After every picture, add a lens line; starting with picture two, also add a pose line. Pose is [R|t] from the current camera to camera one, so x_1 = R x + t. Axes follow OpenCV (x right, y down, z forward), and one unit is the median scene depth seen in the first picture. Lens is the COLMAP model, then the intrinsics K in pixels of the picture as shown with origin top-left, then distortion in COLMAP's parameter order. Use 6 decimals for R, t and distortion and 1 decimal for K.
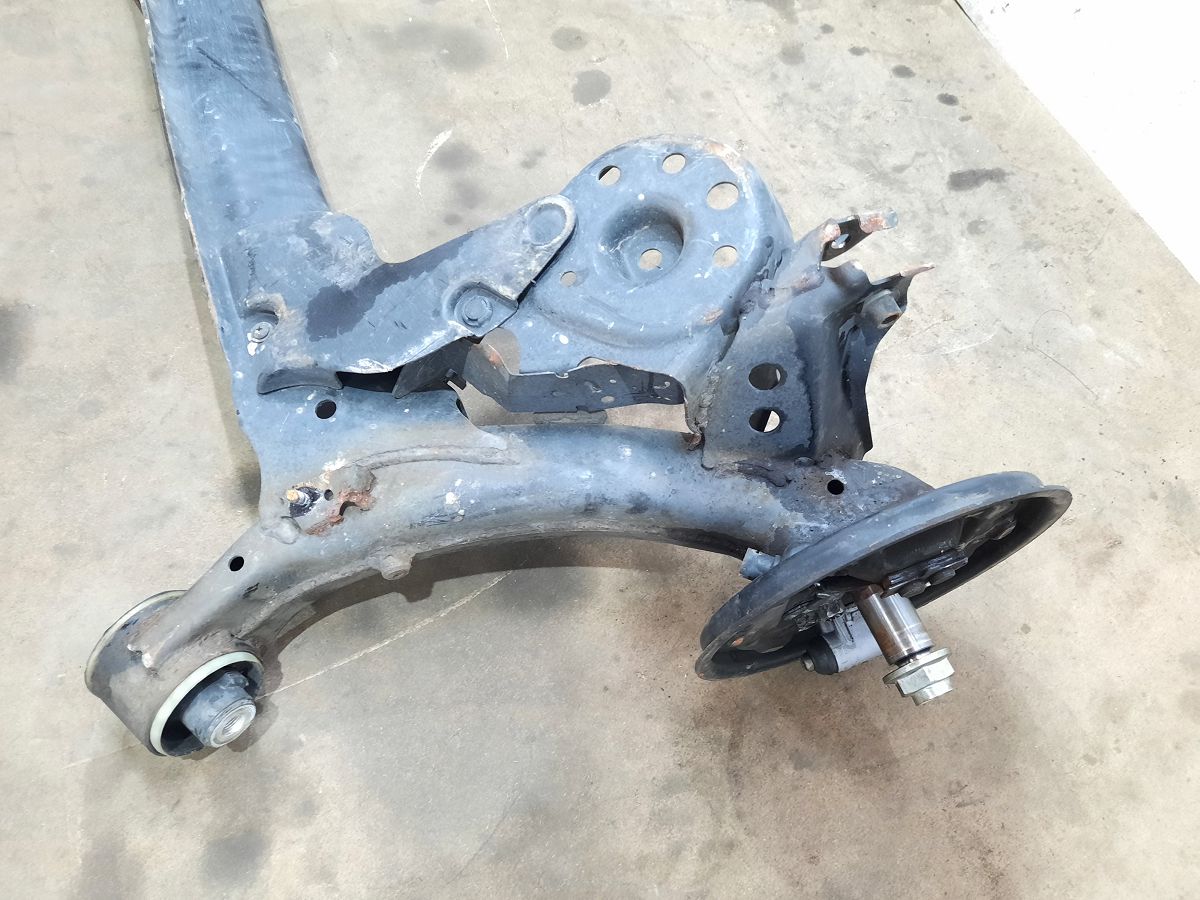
lens RADIAL K [[851.1, 0, 629.7], [0, 851.1, 450.8], [0, 0, 1]] dist [0.054332, -0.070327]
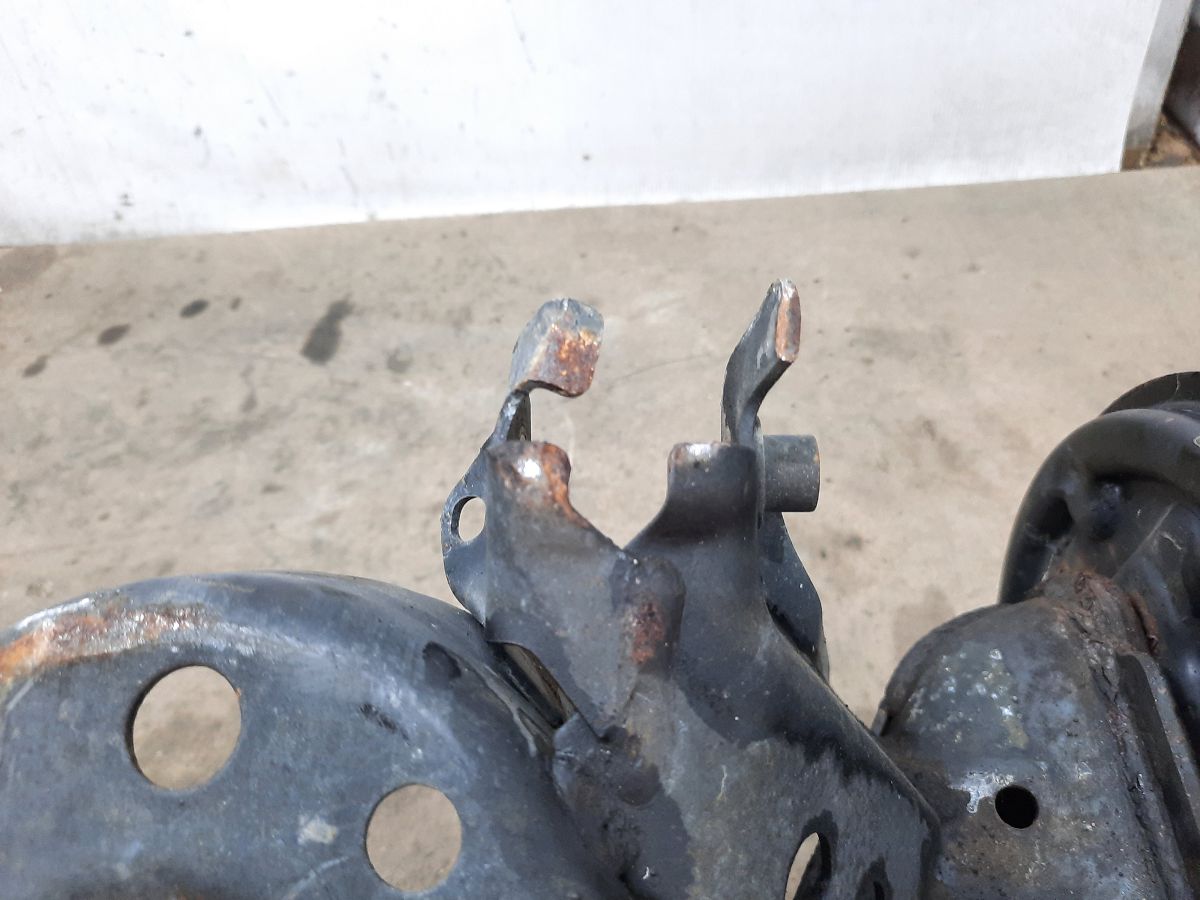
lens RADIAL K [[886.9, 0, 604.5], [0, 886.9, 465.8], [0, 0, 1]] dist [0.031724, -0.066031]
pose [[0.395387, -0.761895, 0.513016, 0.052376], [0.860299, 0.502861, 0.083771, -0.163681], [-0.321800, 0.408225, 0.854282, 0.449647]]
